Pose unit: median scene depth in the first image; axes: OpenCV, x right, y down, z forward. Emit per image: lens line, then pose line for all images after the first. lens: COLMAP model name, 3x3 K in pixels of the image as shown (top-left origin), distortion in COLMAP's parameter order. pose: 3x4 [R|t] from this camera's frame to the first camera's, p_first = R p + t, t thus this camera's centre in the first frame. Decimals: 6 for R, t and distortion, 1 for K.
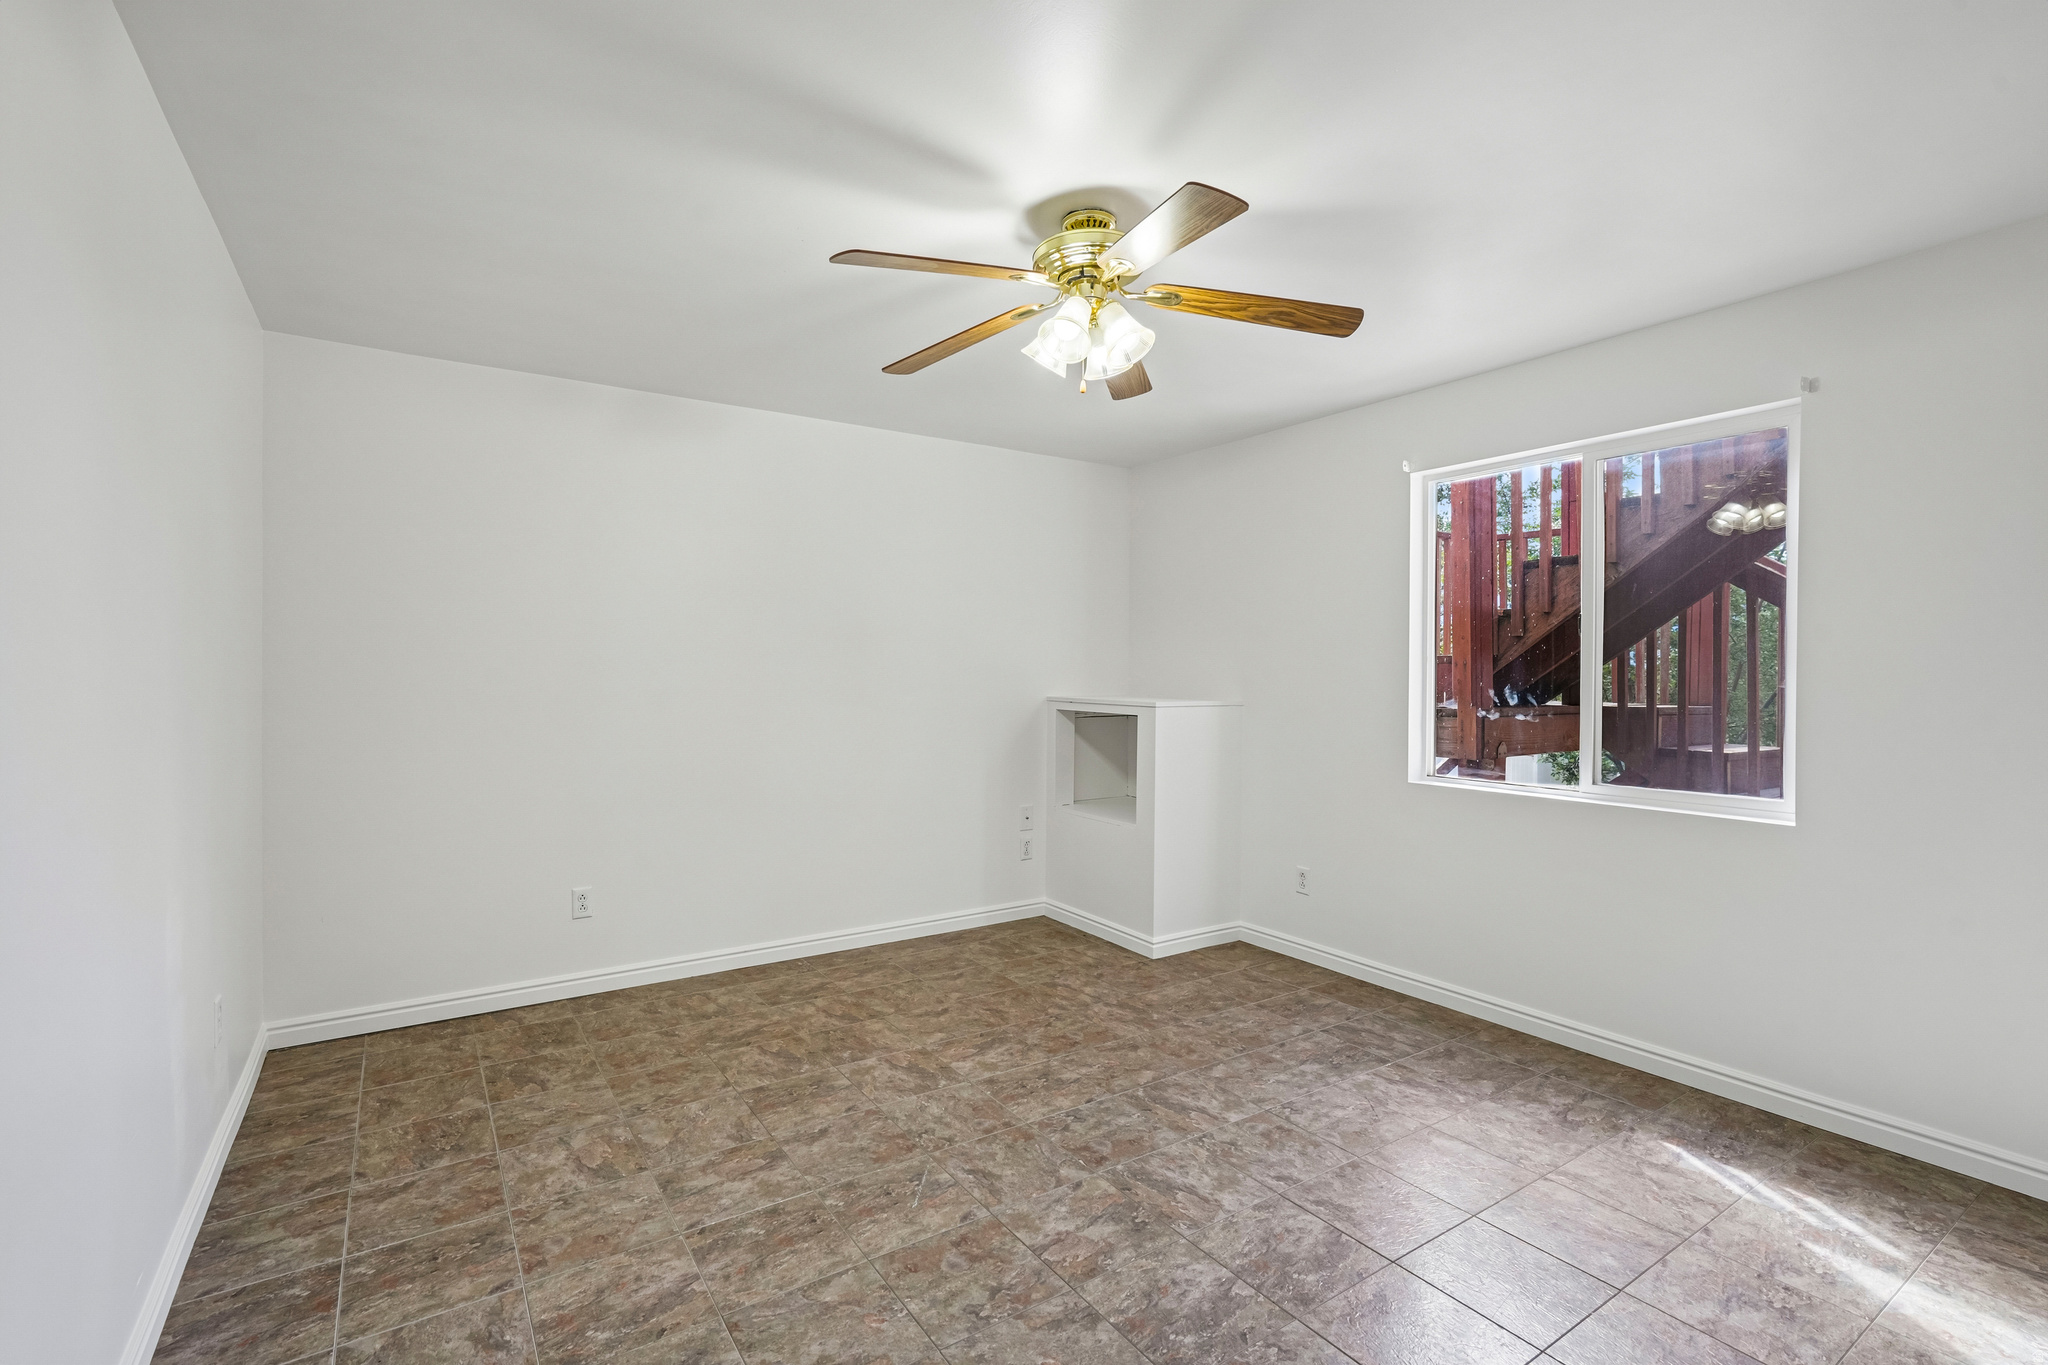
lens RADIAL K [[925.1, 0, 1005.3], [0, 925.1, 671.2], [0, 0, 1]] dist [-0.006044, 0.002187]
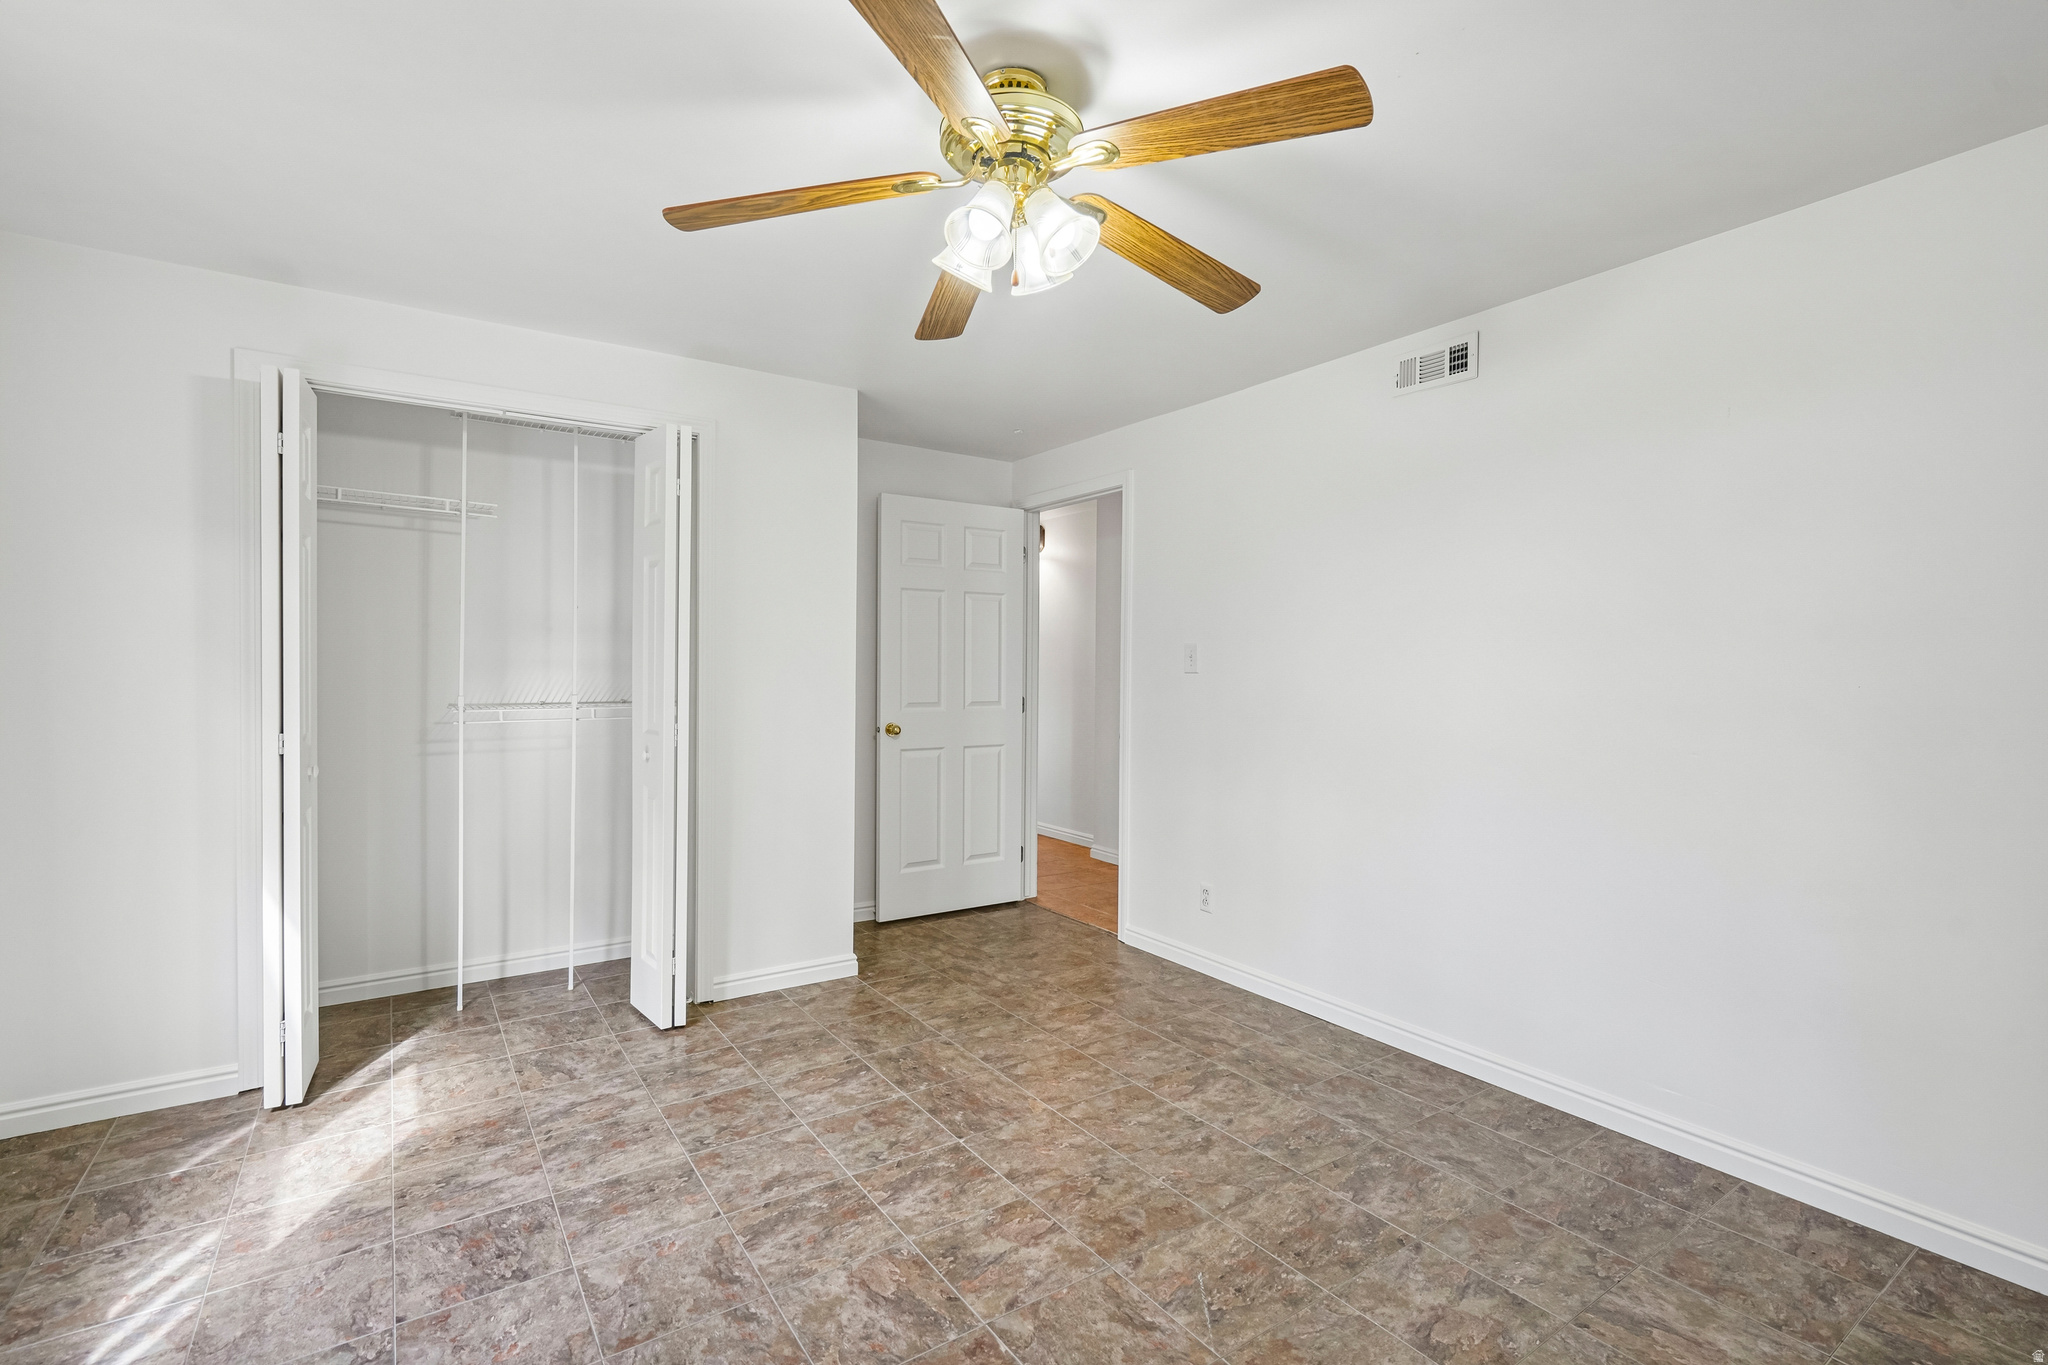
lens RADIAL K [[925.1, 0, 1023.3], [0, 925.1, 675.4], [0, 0, 1]] dist [-0.006044, 0.002187]
pose [[-0.999435, -0.011354, -0.031624, 0.100456], [-0.011538, 0.999917, 0.005655, 0.005210], [0.031557, 0.006017, -0.999484, 1.808708]]
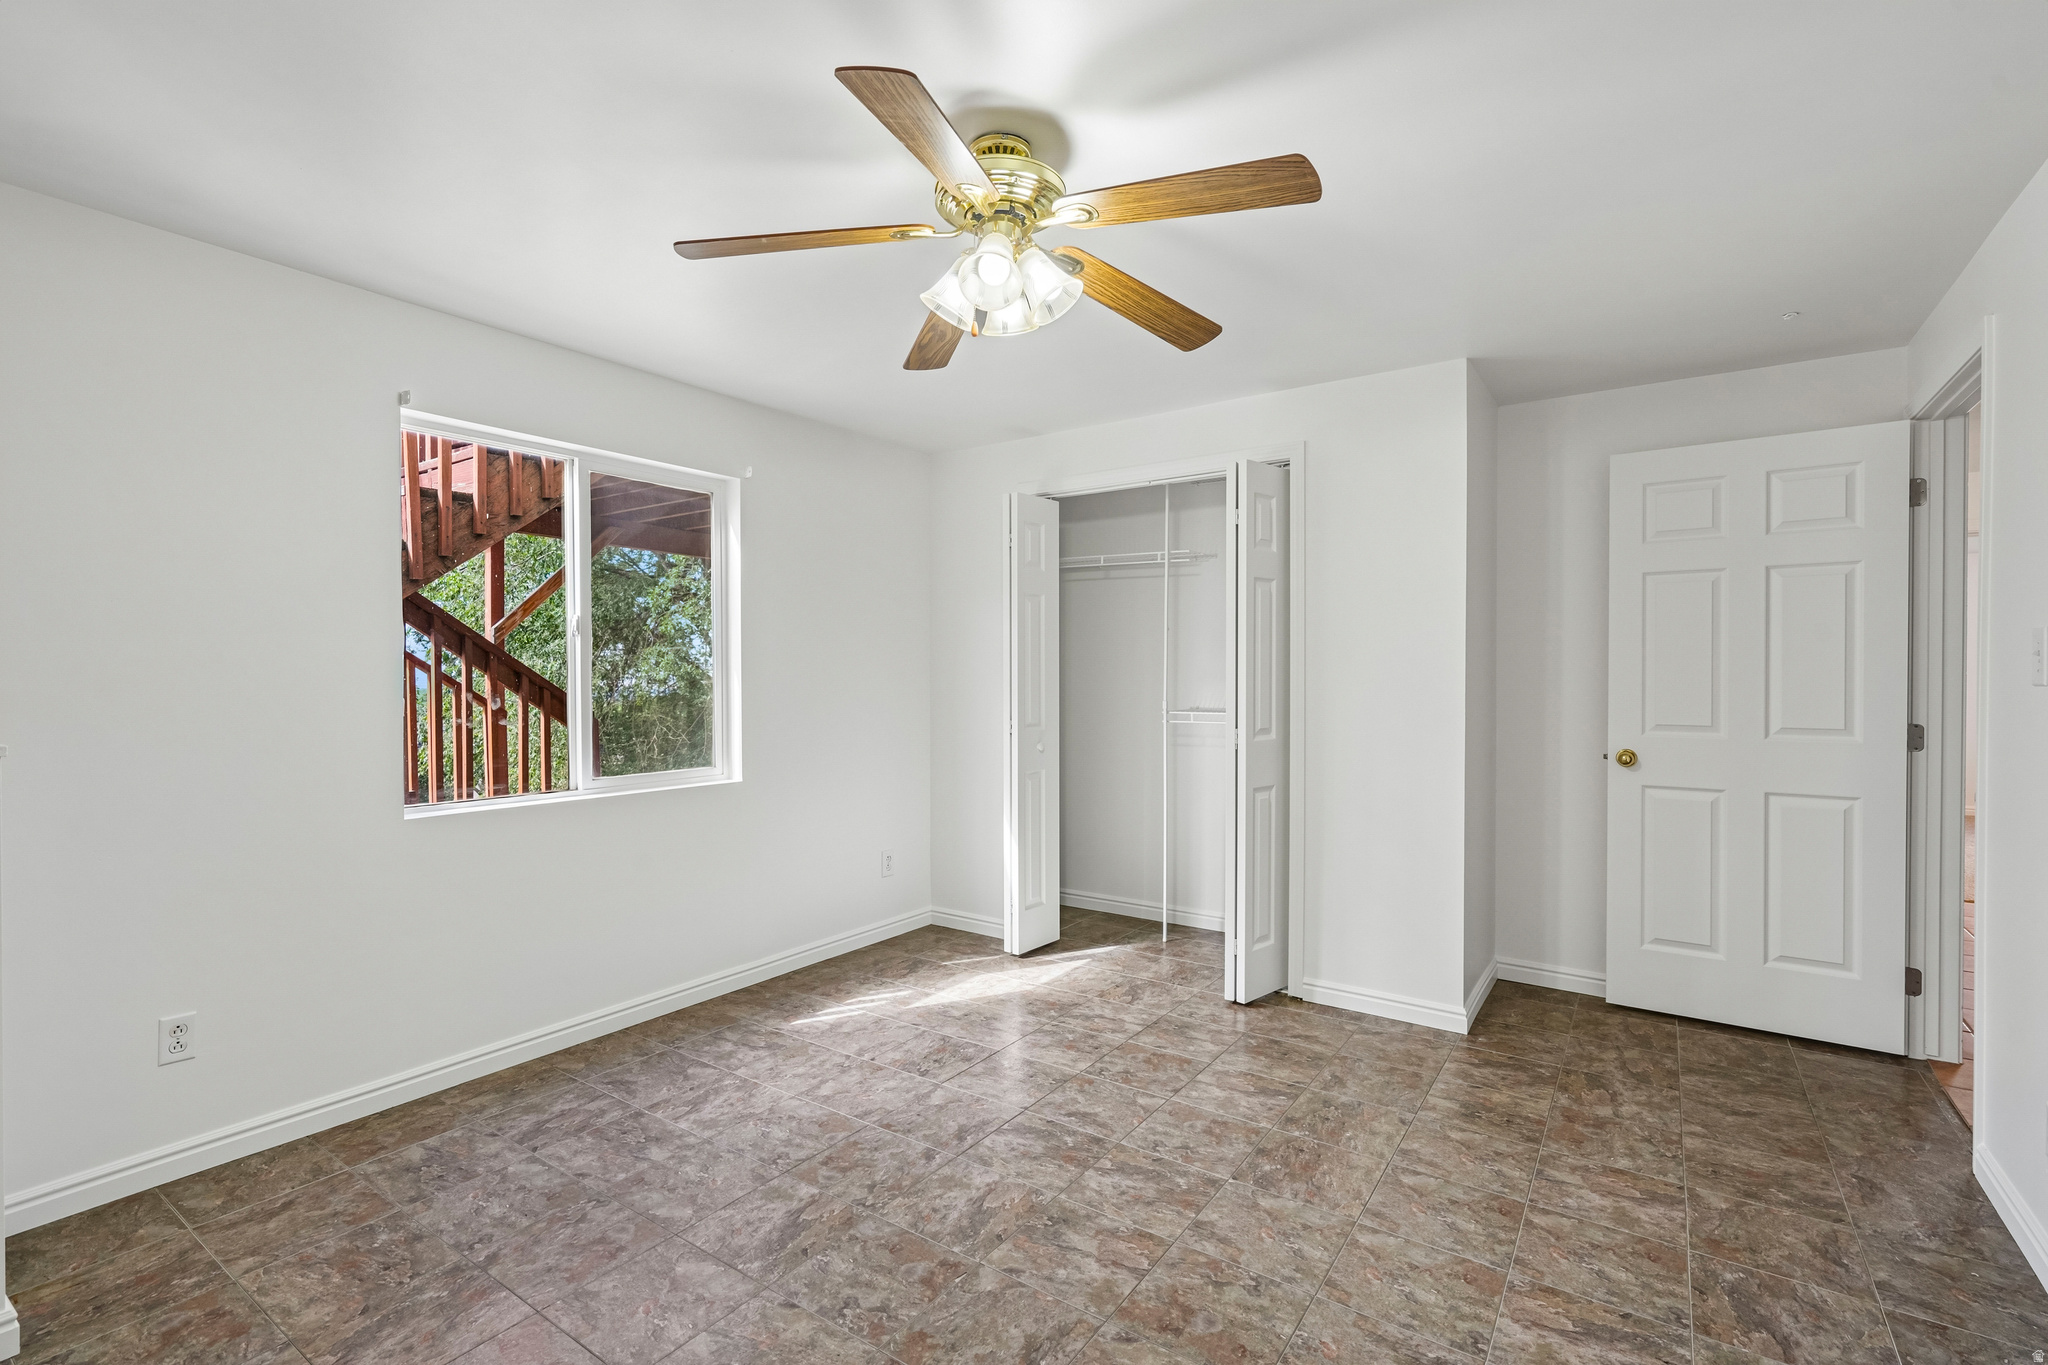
lens RADIAL K [[925.1, 0, 1013.2], [0, 925.1, 684.8], [0, 0, 1]] dist [-0.006044, 0.002187]
pose [[-0.373433, -0.014651, 0.927542, -0.721887], [-0.002711, 0.999888, 0.014703, -0.005881], [-0.927653, 0.002976, -0.373431, 1.327724]]
